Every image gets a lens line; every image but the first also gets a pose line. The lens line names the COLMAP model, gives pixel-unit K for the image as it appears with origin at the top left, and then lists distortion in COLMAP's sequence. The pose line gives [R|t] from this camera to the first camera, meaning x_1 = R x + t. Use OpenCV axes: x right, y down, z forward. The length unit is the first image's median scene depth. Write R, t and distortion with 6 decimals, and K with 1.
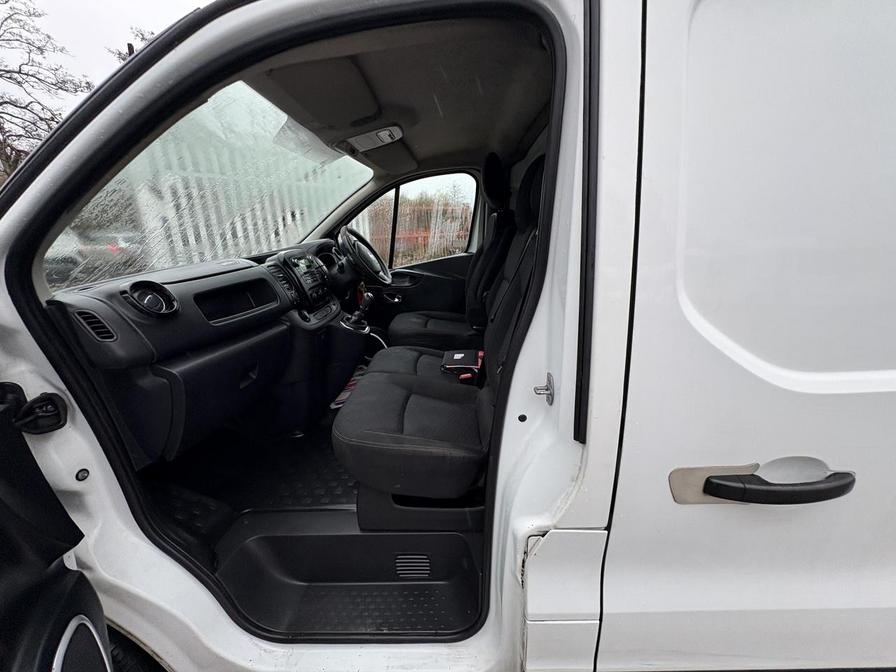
lens RADIAL K [[354.6, 0, 447.7], [0, 354.6, 336.2], [0, 0, 1]] dist [0.000589, -0.000371]
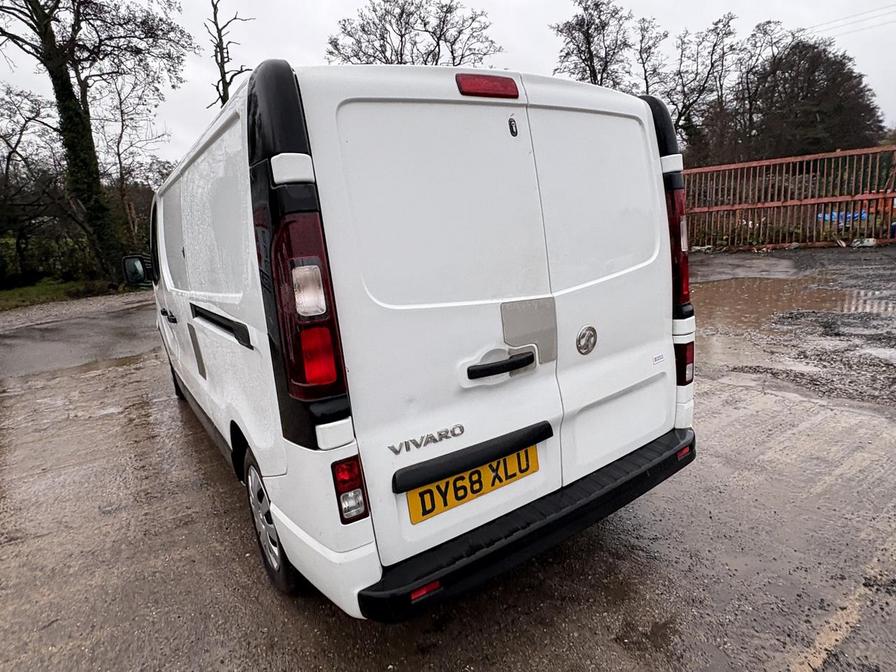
lens RADIAL K [[511.9, 0, 445.0], [0, 511.9, 330.6], [0, 0, 1]] dist [-0.002870, 0.005281]
pose [[0.575756, 0.152113, -0.803347, 2.184396], [-0.172394, 0.983038, 0.062584, -0.082667], [0.799241, 0.102459, 0.592213, 0.007164]]
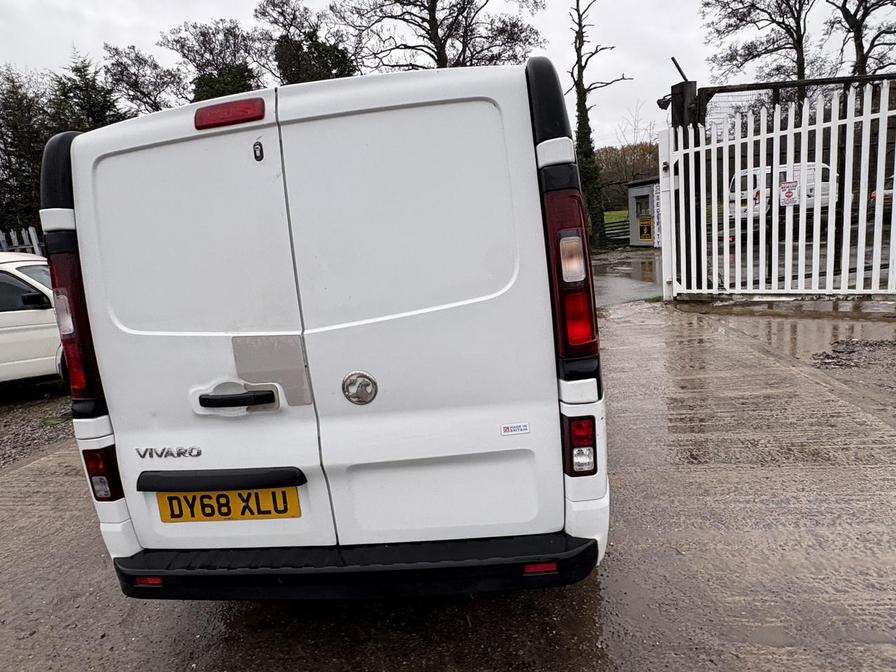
lens RADIAL K [[511.9, 0, 444.6], [0, 511.9, 331.4], [0, 0, 1]] dist [-0.002870, 0.005281]
pose [[-0.093517, 0.218099, -0.971436, 2.318926], [-0.168595, 0.958152, 0.231346, -0.337550], [0.981239, 0.185414, -0.052833, 0.915877]]
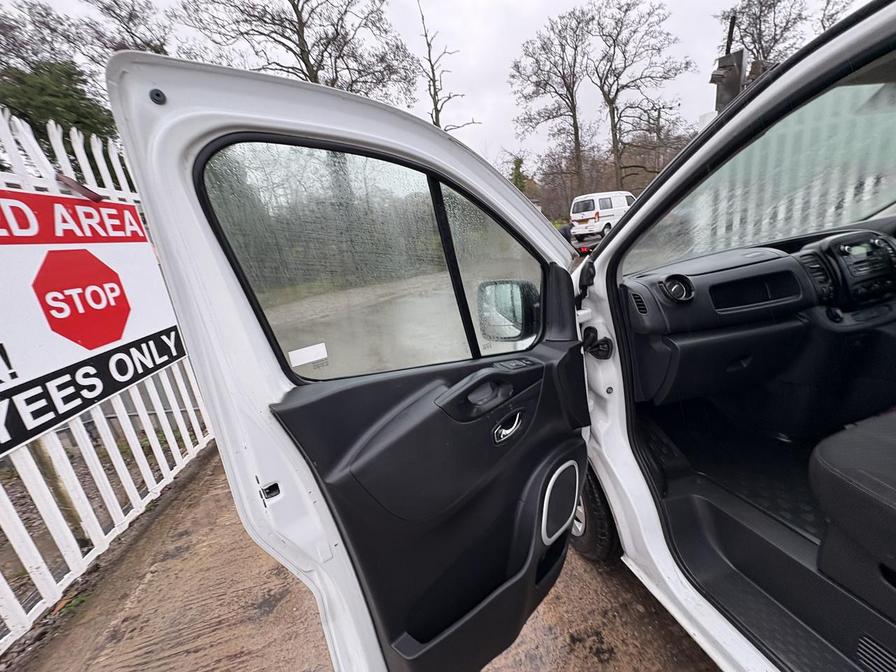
lens RADIAL K [[354.6, 0, 448.3], [0, 354.6, 336.4], [0, 0, 1]] dist [0.000589, -0.000371]
pose [[0.295087, 0.244251, -0.923724, 0.096854], [-0.141377, 0.967294, 0.210608, -0.042651], [0.944953, 0.068446, 0.319967, -0.117102]]
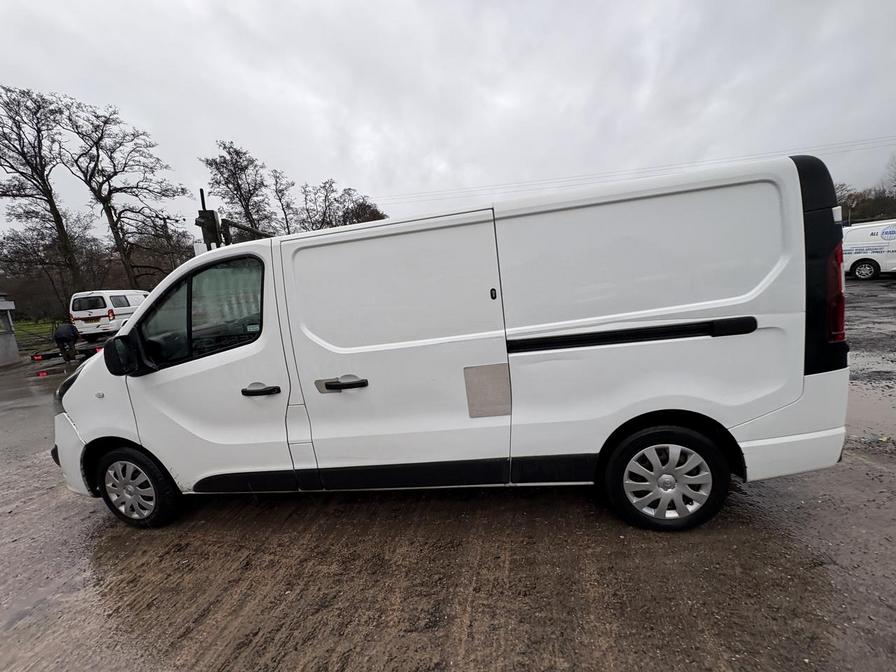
lens RADIAL K [[354.6, 0, 448.0], [0, 354.6, 333.9], [0, 0, 1]] dist [0.000589, -0.000371]
pose [[0.989743, -0.056761, -0.131096, 0.752163], [0.040001, 0.991081, -0.127116, 0.135228], [0.137142, 0.120568, 0.983186, -0.683313]]
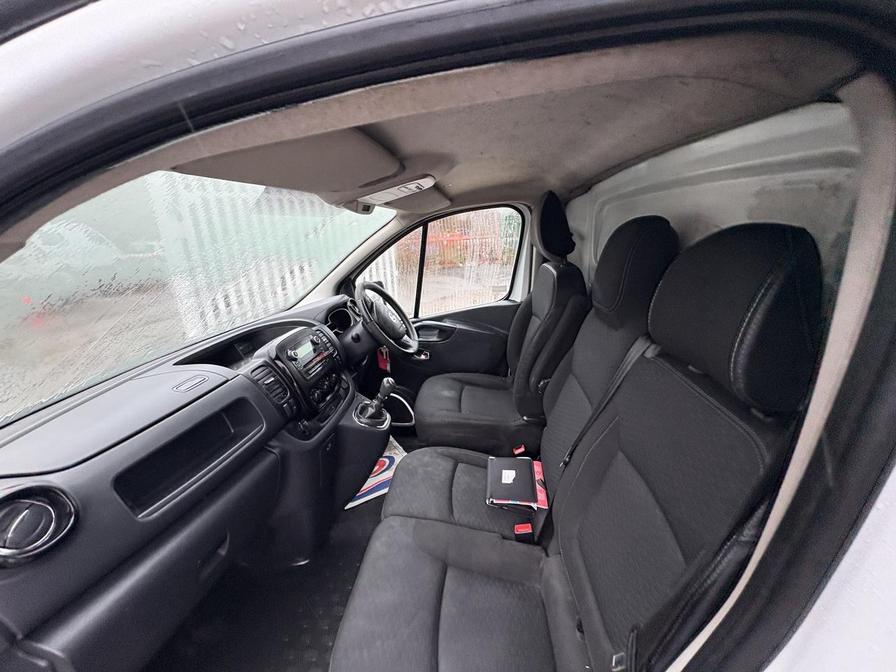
lens RADIAL K [[354.6, 0, 446.5], [0, 354.6, 332.5], [0, 0, 1]] dist [0.000589, -0.000371]
pose [[0.997332, 0.002023, -0.072972, -0.037268], [-0.002267, 0.999992, -0.003257, -0.200820], [0.072965, 0.003413, 0.997329, 0.213546]]
